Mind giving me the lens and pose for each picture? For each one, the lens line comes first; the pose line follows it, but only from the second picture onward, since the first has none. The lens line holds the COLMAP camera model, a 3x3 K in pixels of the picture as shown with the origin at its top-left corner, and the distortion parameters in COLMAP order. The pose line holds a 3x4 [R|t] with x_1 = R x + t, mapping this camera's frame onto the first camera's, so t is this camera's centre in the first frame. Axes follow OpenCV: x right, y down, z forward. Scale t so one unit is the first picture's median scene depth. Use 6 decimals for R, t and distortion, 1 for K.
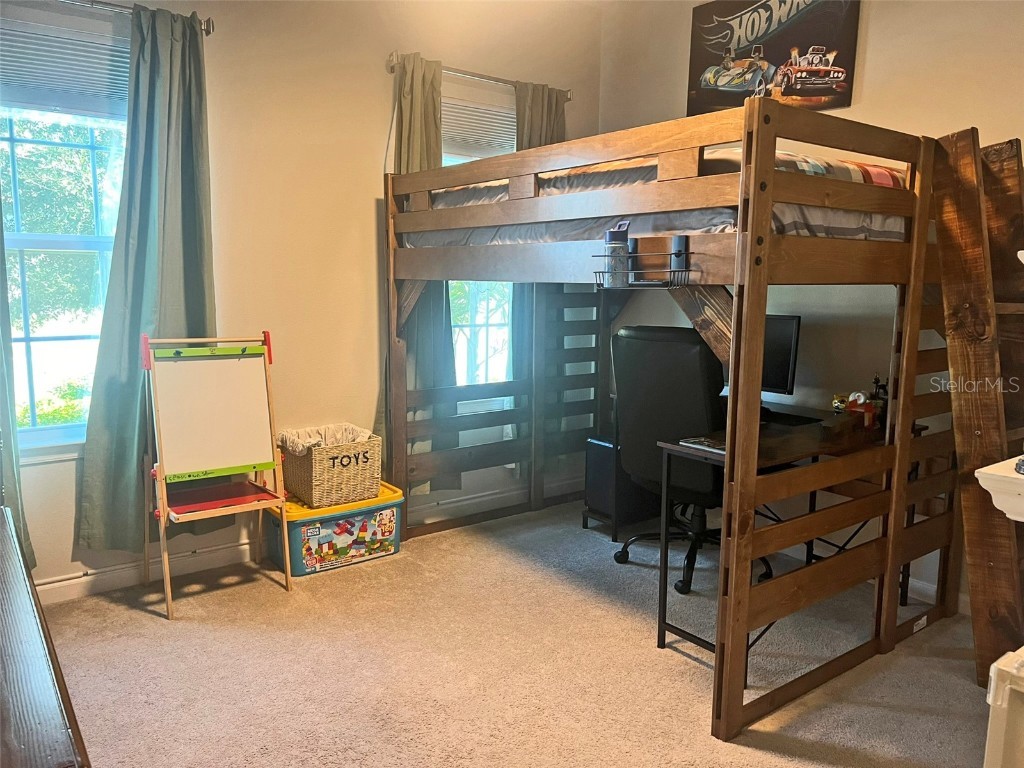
lens RADIAL K [[769.3, 0, 512.8], [0, 769.3, 384.6], [0, 0, 1]] dist [0.055260, -0.045536]
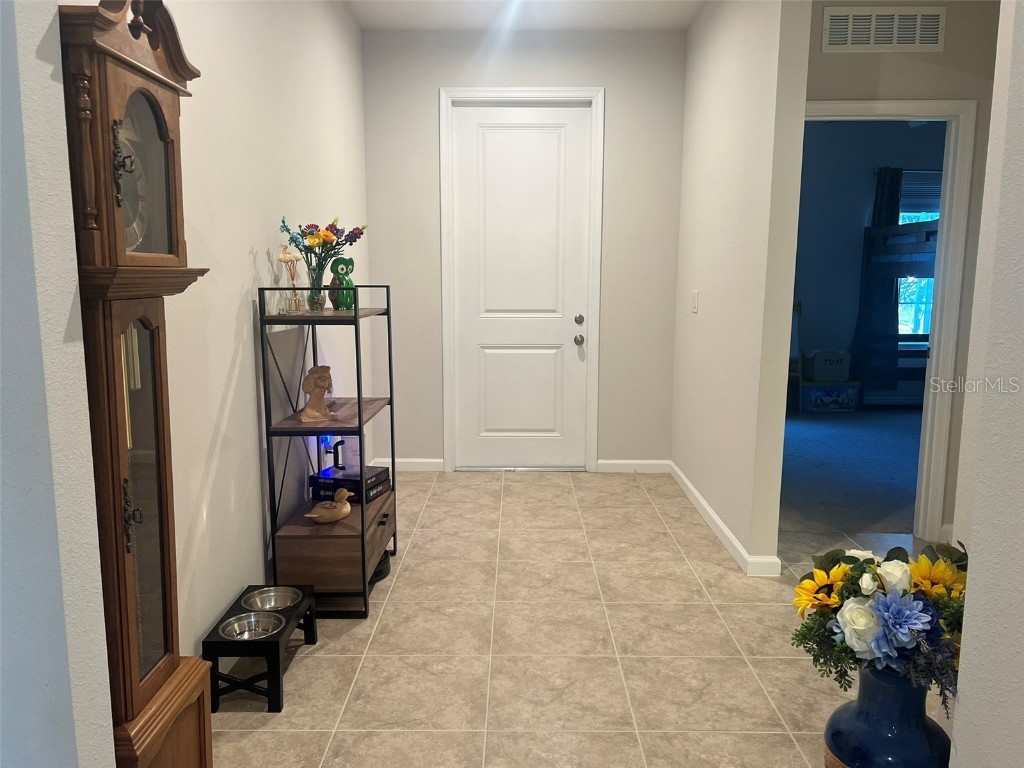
lens RADIAL K [[769.3, 0, 513.3], [0, 769.3, 383.0], [0, 0, 1]] dist [0.055260, -0.045536]
pose [[0.801765, 0.067627, -0.593800, 0.354452], [-0.071531, 0.997294, 0.016996, 0.178988], [0.593343, 0.028848, 0.804433, -1.246082]]
